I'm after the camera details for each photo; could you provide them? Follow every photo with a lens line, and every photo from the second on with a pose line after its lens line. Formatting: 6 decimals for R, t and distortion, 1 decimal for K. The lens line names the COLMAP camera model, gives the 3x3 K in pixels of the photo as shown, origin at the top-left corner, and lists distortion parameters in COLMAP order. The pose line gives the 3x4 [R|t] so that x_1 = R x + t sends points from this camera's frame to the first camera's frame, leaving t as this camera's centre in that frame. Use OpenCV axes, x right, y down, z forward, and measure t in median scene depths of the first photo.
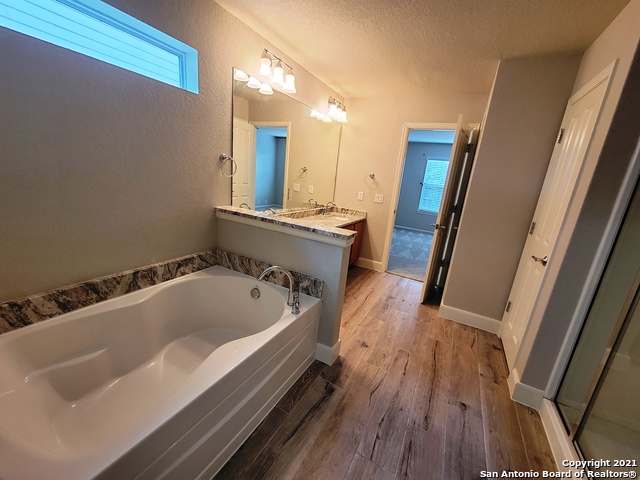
lens RADIAL K [[261.5, 0, 323.1], [0, 261.5, 242.0], [0, 0, 1]] dist [0.003825, -0.002928]
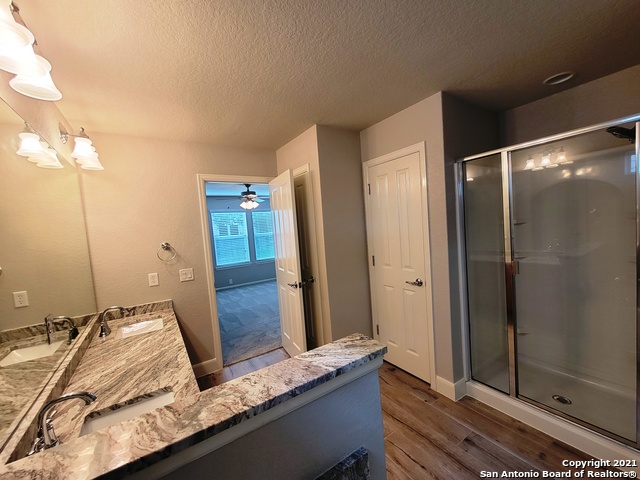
lens RADIAL K [[261.5, 0, 323.4], [0, 261.5, 242.1], [0, 0, 1]] dist [0.003825, -0.002928]
pose [[0.467118, -0.188876, 0.863786, -0.372512], [0.339146, 0.940471, 0.022240, -0.255949], [-0.816566, 0.282561, 0.503367, 0.593165]]
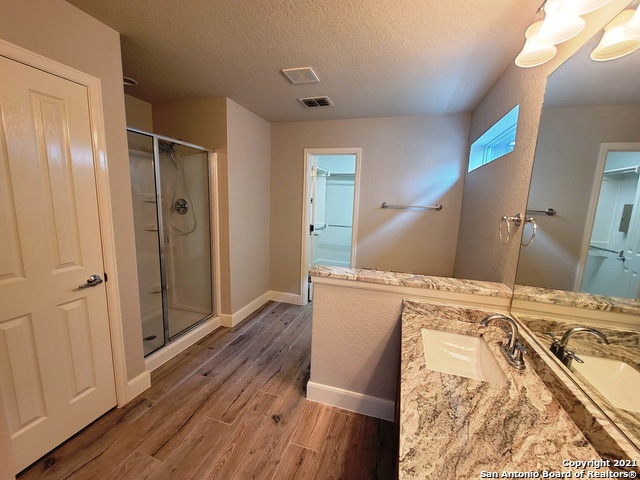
lens RADIAL K [[261.5, 0, 322.4], [0, 261.5, 241.7], [0, 0, 1]] dist [0.003825, -0.002928]
pose [[-0.974163, -0.104066, -0.200443, 0.249064], [-0.175328, 0.907909, 0.380737, -0.444924], [0.142362, 0.406043, -0.902697, 1.598797]]
